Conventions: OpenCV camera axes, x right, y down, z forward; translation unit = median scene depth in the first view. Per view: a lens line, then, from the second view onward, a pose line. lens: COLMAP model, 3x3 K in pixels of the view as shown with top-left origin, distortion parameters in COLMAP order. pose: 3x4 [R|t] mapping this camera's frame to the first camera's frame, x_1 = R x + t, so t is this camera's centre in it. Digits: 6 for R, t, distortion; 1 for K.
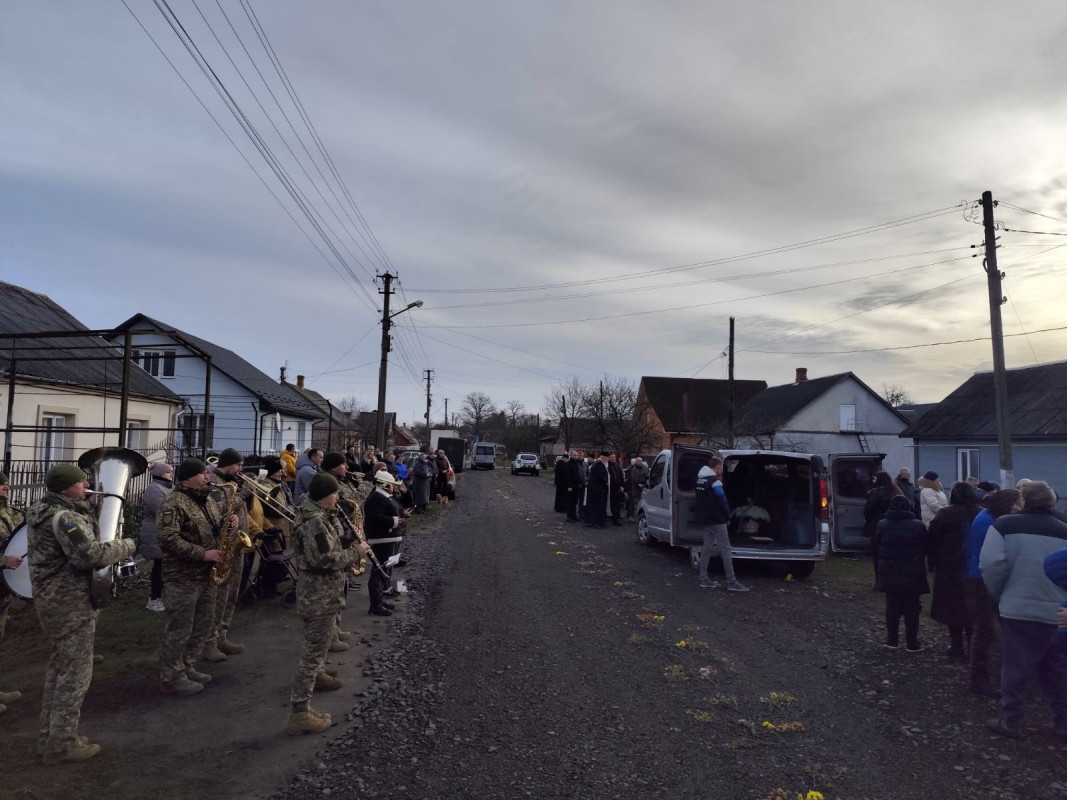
lens RADIAL K [[729.7, 0, 531.2], [0, 729.7, 414.1], [0, 0, 1]] dist [0.024360, -0.001669]
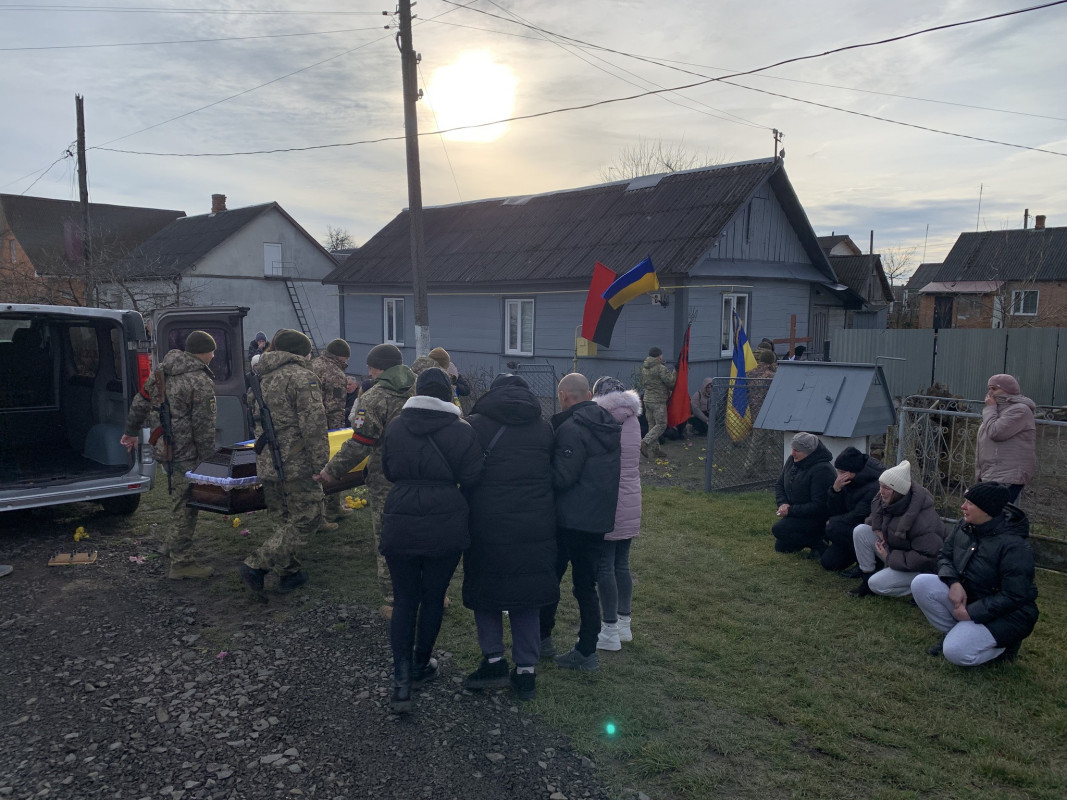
lens RADIAL K [[834.9, 0, 533.5], [0, 834.9, 400.0], [0, 0, 1]] dist [0.003854, -0.027372]
pose [[0.776199, -0.076841, 0.625788, 0.177592], [-0.029876, 0.986948, 0.158246, 0.009758], [-0.629780, -0.141526, 0.763772, 0.240454]]
